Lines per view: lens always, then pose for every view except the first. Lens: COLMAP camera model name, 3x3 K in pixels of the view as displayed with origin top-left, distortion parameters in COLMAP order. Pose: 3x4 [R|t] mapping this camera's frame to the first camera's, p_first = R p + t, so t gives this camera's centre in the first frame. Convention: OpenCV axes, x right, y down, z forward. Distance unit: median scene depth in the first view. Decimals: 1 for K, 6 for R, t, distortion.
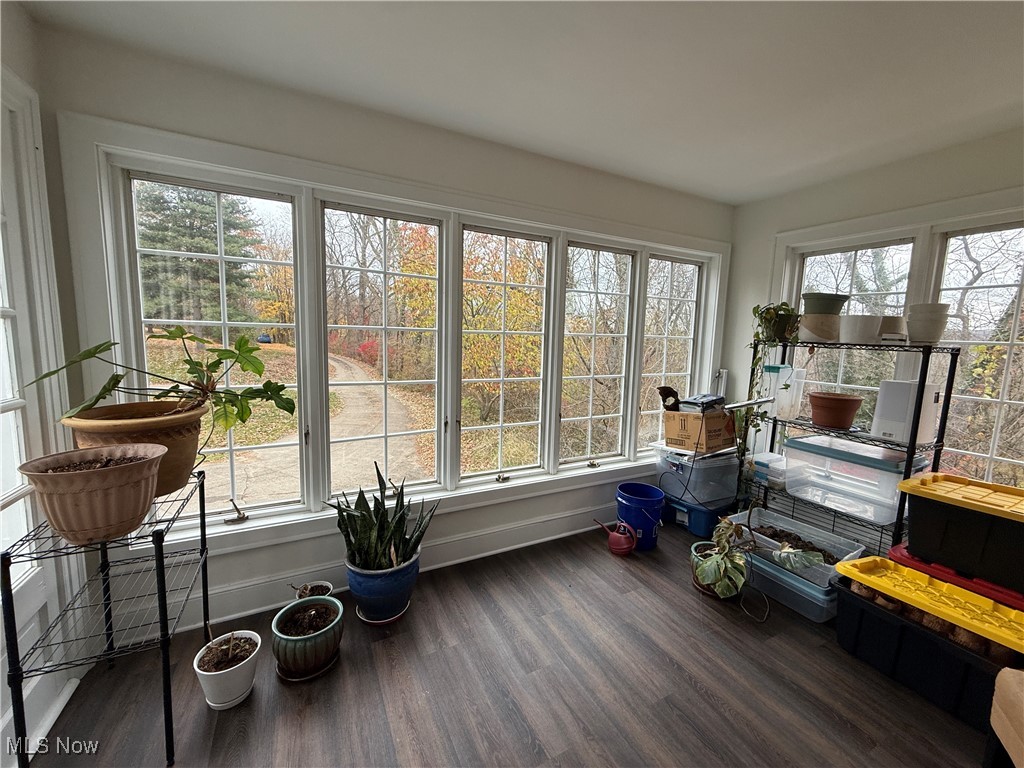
lens RADIAL K [[409.3, 0, 511.8], [0, 409.3, 383.6], [0, 0, 1]] dist [-0.003306, 0.000739]
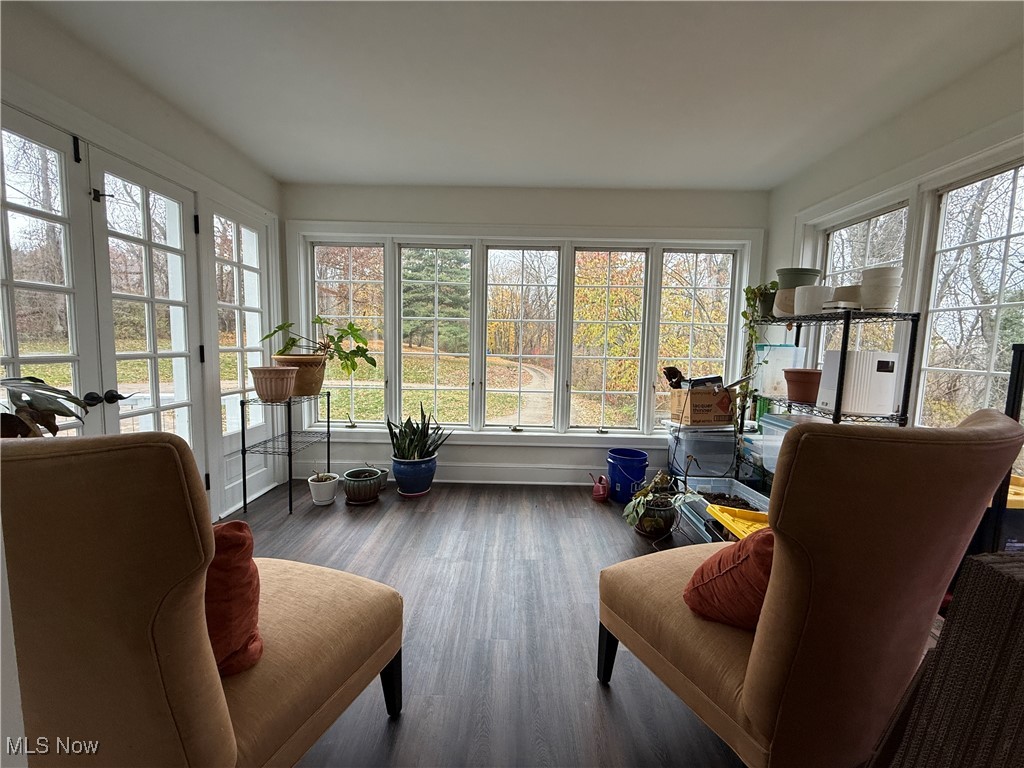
lens RADIAL K [[409.3, 0, 513.1], [0, 409.3, 383.7], [0, 0, 1]] dist [-0.003306, 0.000739]
pose [[0.881799, 0.034328, -0.470374, 0.647270], [-0.051633, 0.998379, -0.023932, 0.125994], [0.468790, 0.045390, 0.882143, -0.210270]]
